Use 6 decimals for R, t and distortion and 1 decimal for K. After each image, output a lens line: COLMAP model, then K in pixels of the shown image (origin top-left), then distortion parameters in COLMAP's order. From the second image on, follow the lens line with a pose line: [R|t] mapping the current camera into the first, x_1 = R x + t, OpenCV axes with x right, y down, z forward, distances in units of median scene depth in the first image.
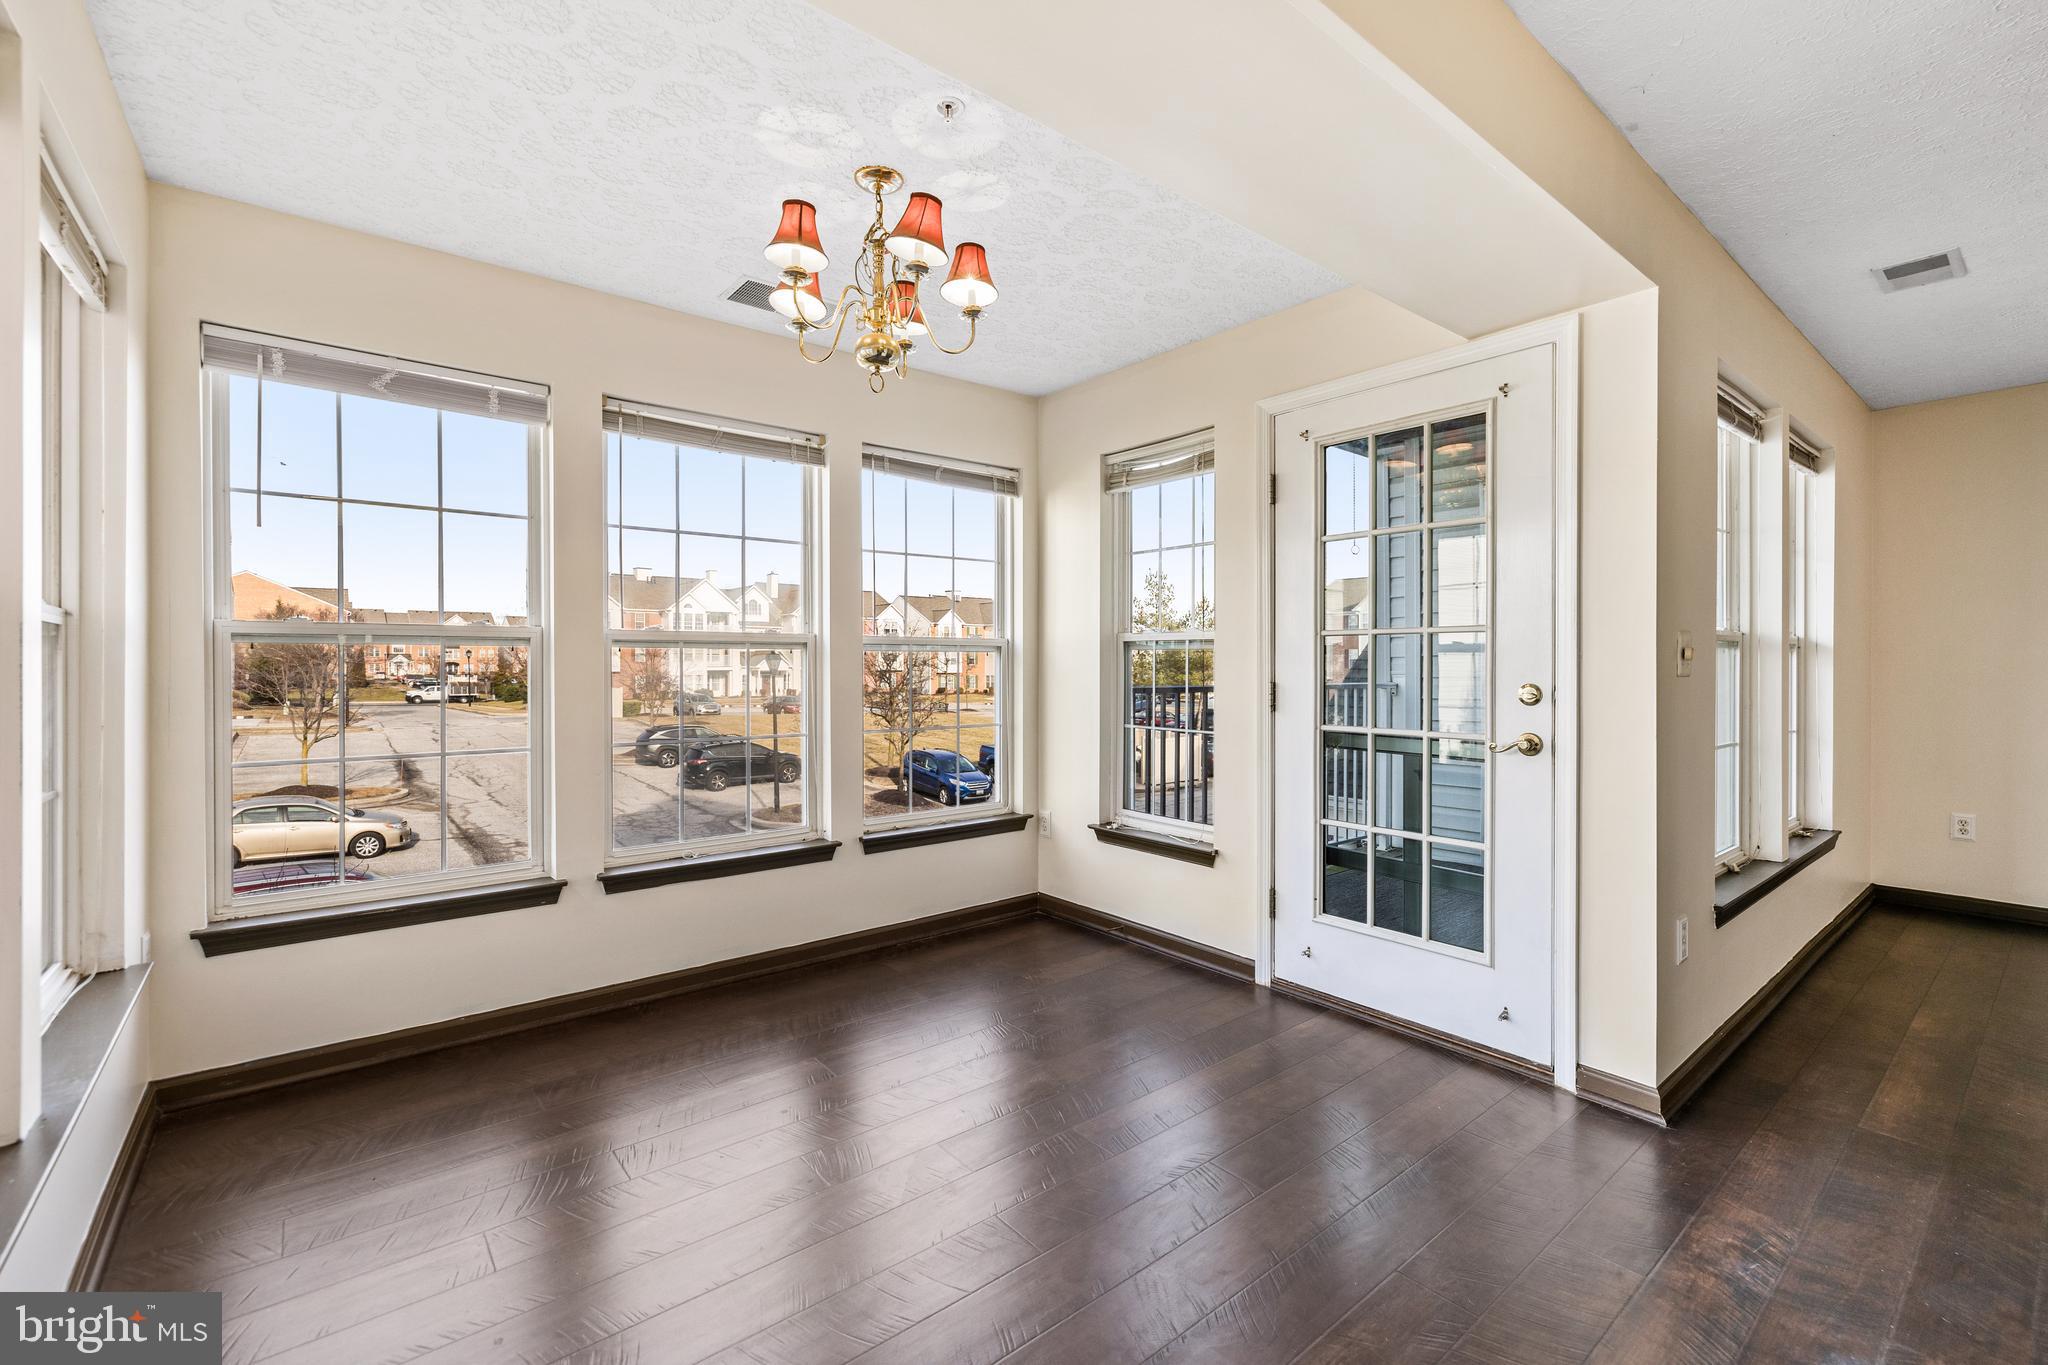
lens RADIAL K [[873.6, 0, 1023.9], [0, 873.6, 669.4], [0, 0, 1]] dist [0.002091, -0.000148]
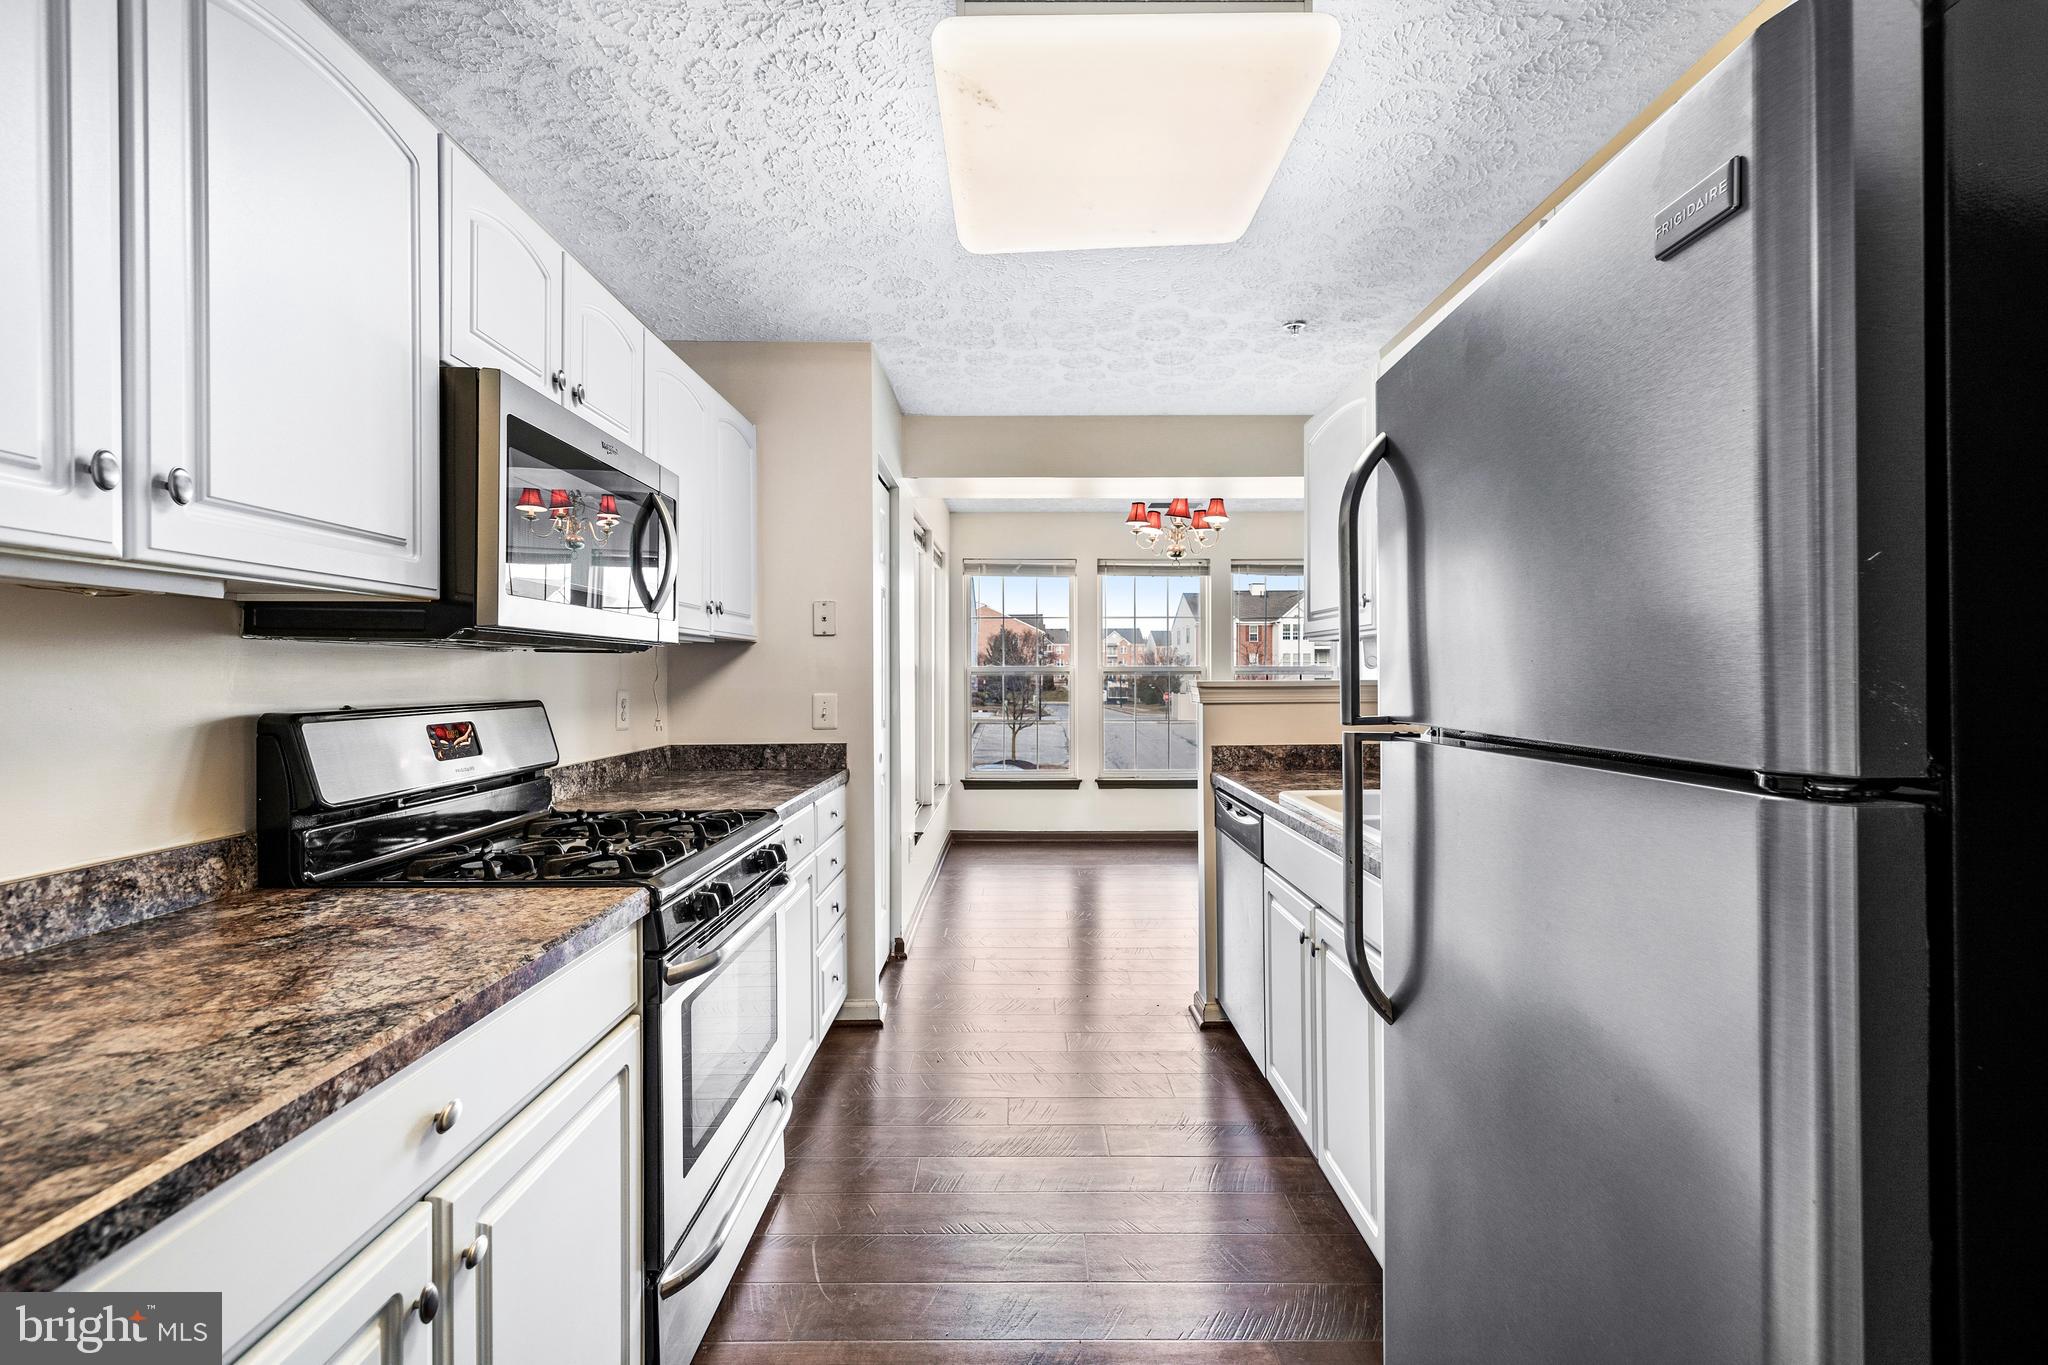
lens RADIAL K [[873.6, 0, 1017.3], [0, 873.6, 673.5], [0, 0, 1]] dist [0.002091, -0.000148]
pose [[0.772626, -0.001294, -0.634860, 0.740302], [-0.000933, 0.999995, -0.003174, -0.022345], [0.634860, 0.003044, 0.772621, -0.804305]]
